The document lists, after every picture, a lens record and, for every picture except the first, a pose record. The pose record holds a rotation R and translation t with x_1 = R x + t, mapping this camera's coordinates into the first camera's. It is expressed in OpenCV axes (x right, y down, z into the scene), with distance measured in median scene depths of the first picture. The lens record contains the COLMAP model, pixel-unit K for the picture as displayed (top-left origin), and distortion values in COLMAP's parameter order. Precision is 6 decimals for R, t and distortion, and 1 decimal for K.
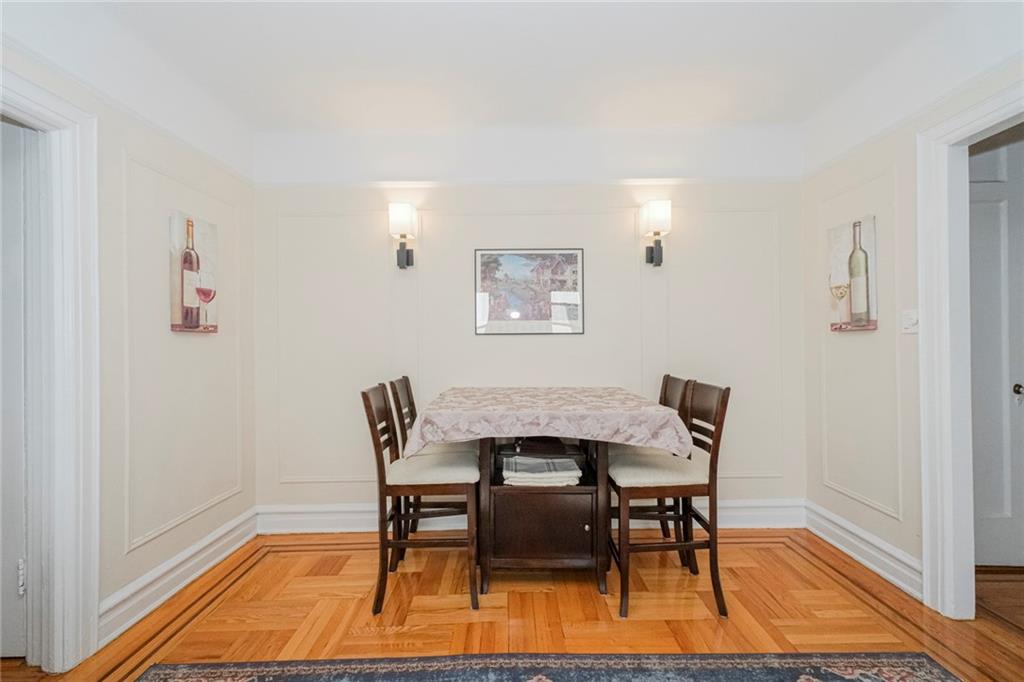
lens RADIAL K [[450.7, 0, 512.0], [0, 450.7, 341.0], [0, 0, 1]] dist [0.002973, 0.000071]
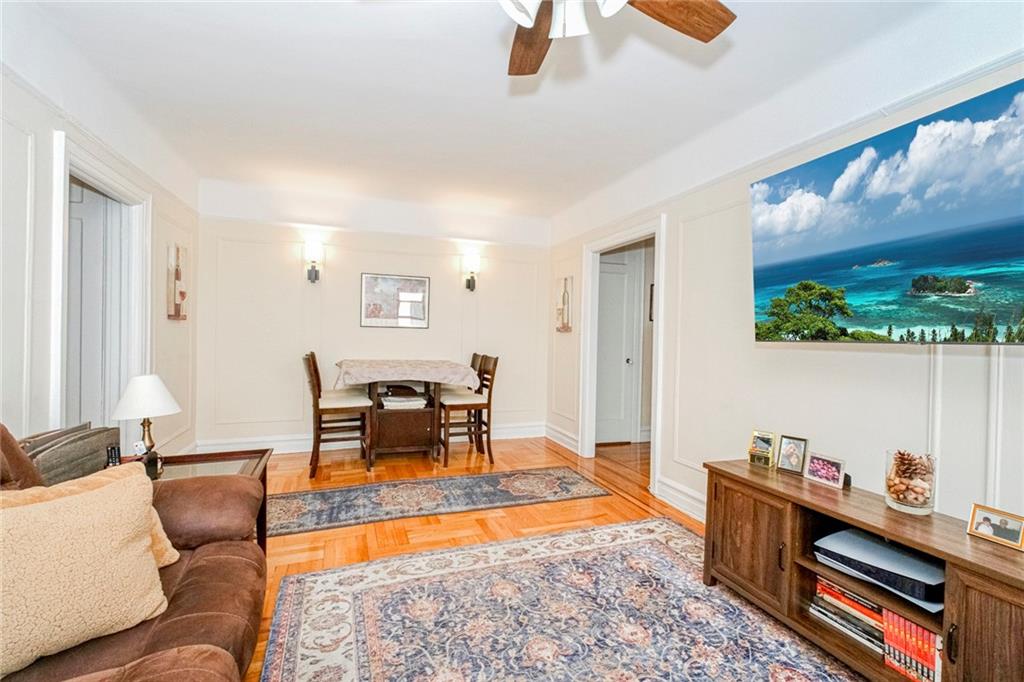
lens RADIAL K [[450.7, 0, 512.0], [0, 450.7, 341.0], [0, 0, 1]] dist [0.002973, 0.000071]
pose [[0.937236, 0.023811, 0.347881, -0.174016], [-0.030951, 0.999409, 0.014982, -0.005483], [-0.347318, -0.024809, 0.937419, -0.901663]]
